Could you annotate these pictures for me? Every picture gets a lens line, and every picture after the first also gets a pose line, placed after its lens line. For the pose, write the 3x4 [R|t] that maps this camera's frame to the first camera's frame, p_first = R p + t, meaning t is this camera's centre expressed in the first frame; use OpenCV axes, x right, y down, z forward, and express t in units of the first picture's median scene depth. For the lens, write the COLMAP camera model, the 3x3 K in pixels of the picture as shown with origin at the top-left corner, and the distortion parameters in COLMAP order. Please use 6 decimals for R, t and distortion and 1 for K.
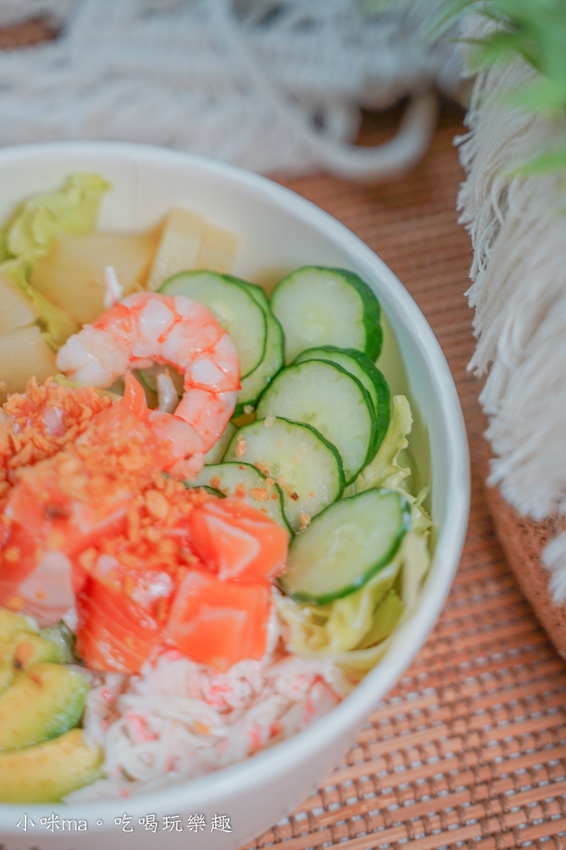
lens RADIAL K [[1845.3, 0, 291.1], [0, 1845.3, 425.6], [0, 0, 1]] dist [0.348232, 0.000000]
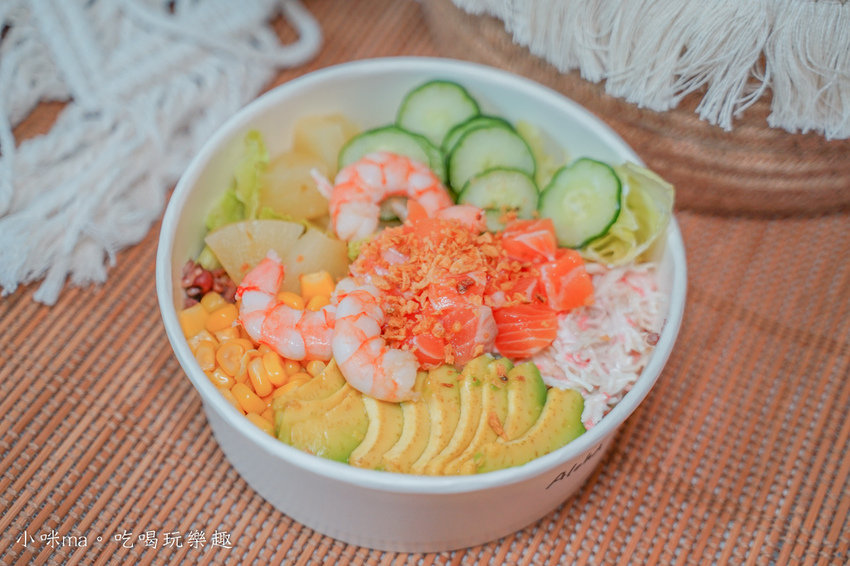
lens RADIAL K [[1515.4, 0, 425.4], [0, 1515.4, 285.8], [0, 0, 1]] dist [0.170085, 0.000000]
pose [[0.688672, -0.604782, 0.399962, -0.598160], [0.601414, 0.784574, 0.150814, -0.148461], [-0.405010, 0.136682, 0.904038, -0.105473]]
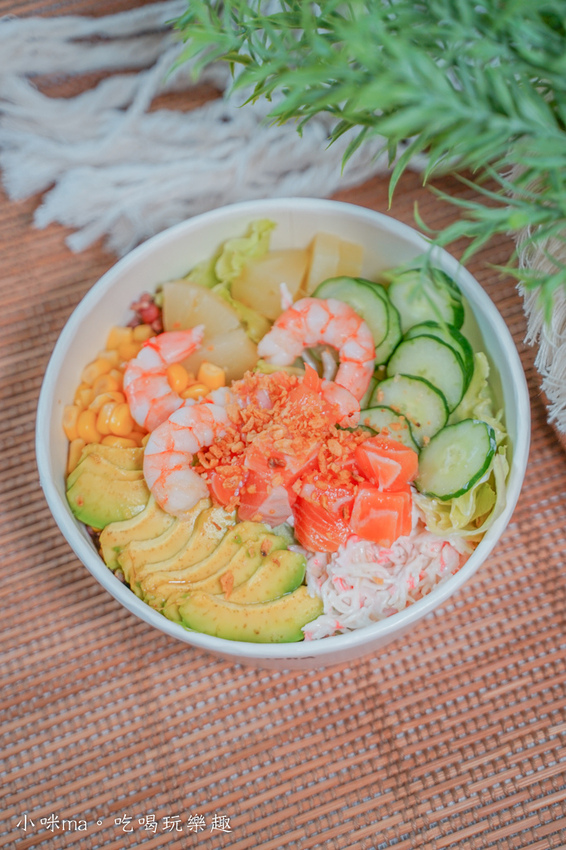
lens RADIAL K [[1422.0, 0, 278.3], [0, 1422.0, 425.9], [0, 0, 1]] dist [0.120939, 0.000000]
pose [[0.991959, -0.100832, -0.076482, -0.023676], [0.112967, 0.977902, 0.175914, -0.188414], [0.057054, -0.183139, 0.981430, -0.199790]]
